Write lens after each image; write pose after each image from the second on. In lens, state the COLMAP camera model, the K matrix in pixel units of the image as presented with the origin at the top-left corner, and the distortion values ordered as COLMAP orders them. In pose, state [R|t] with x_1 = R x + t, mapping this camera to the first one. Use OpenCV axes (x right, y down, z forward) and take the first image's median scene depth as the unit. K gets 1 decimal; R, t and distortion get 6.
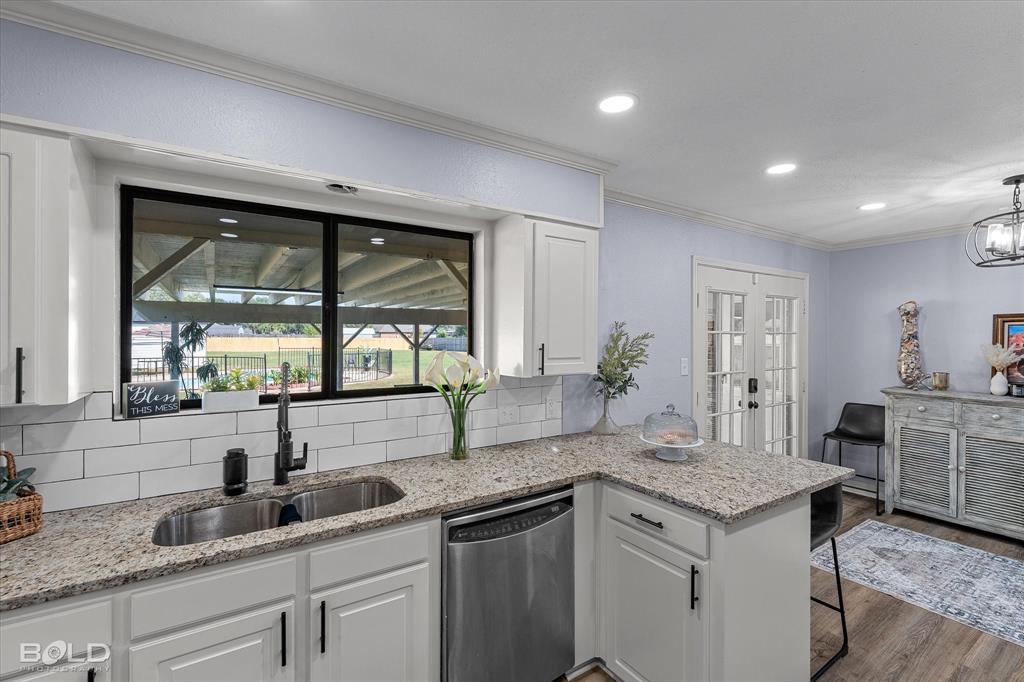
lens RADIAL K [[448.0, 0, 526.1], [0, 448.0, 335.5], [0, 0, 1]] dist [-0.001404, 0.000753]
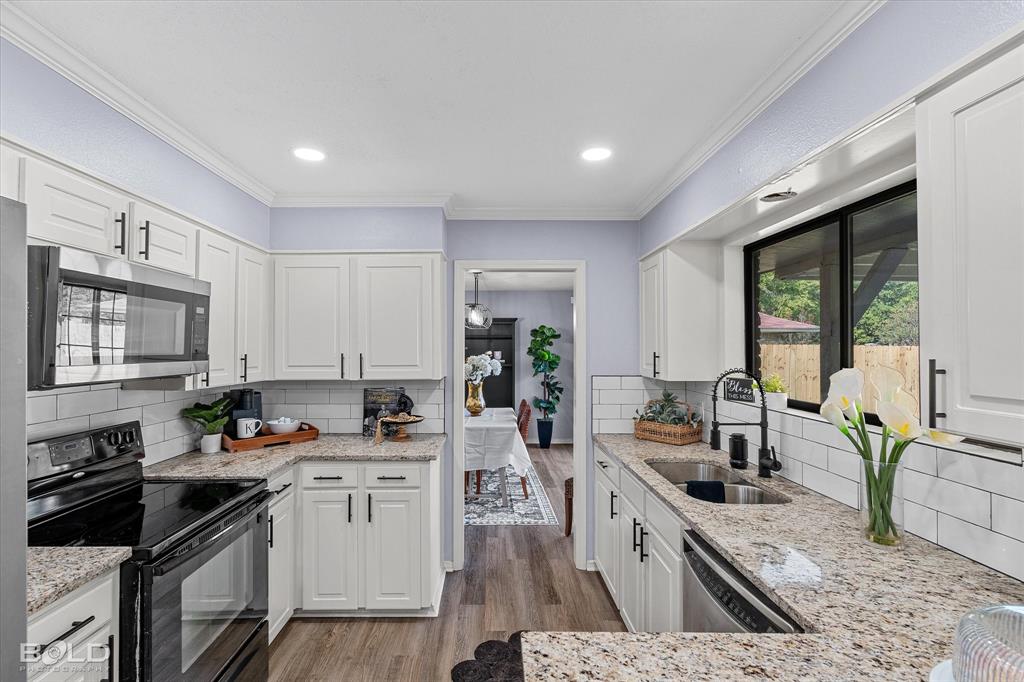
lens RADIAL K [[520.0, 0, 506.8], [0, 520.0, 344.0], [0, 0, 1]] dist [0.000229, 0.000185]
pose [[-0.554732, -0.013528, -0.831919, 0.867695], [-0.006998, 0.999908, -0.011593, 0.014126], [0.832000, -0.000609, -0.554776, 1.127364]]
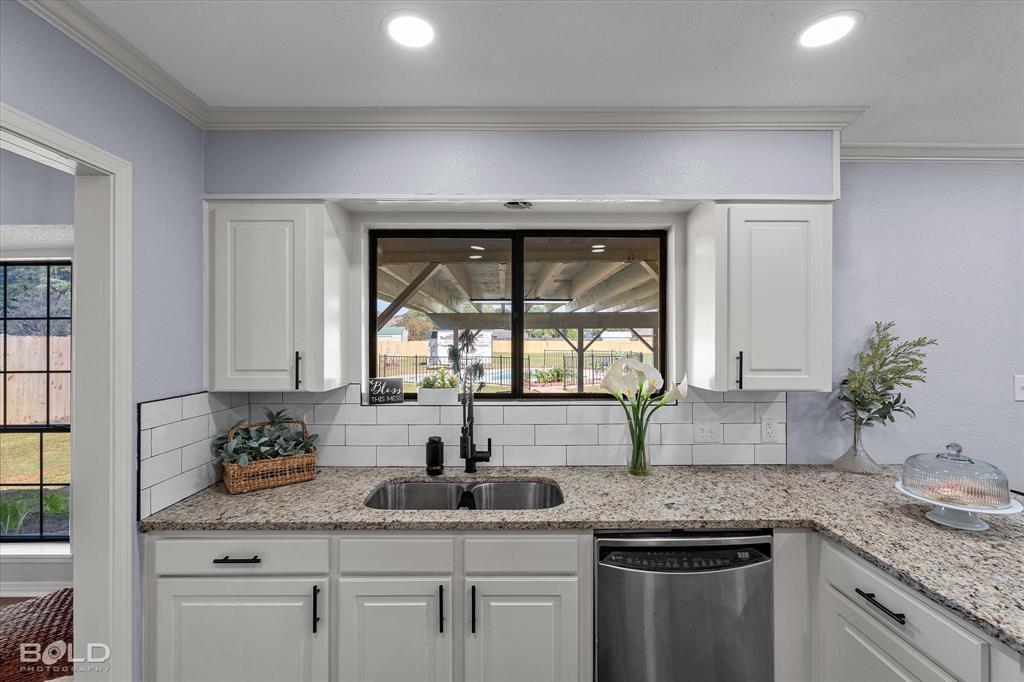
lens RADIAL K [[448.0, 0, 520.2], [0, 448.0, 337.4], [0, 0, 1]] dist [-0.001404, 0.000753]
pose [[0.842719, -0.004312, -0.538337, 0.168458], [0.002698, 0.999989, -0.003786, -0.006889], [0.538348, 0.001738, 0.842721, 0.098222]]
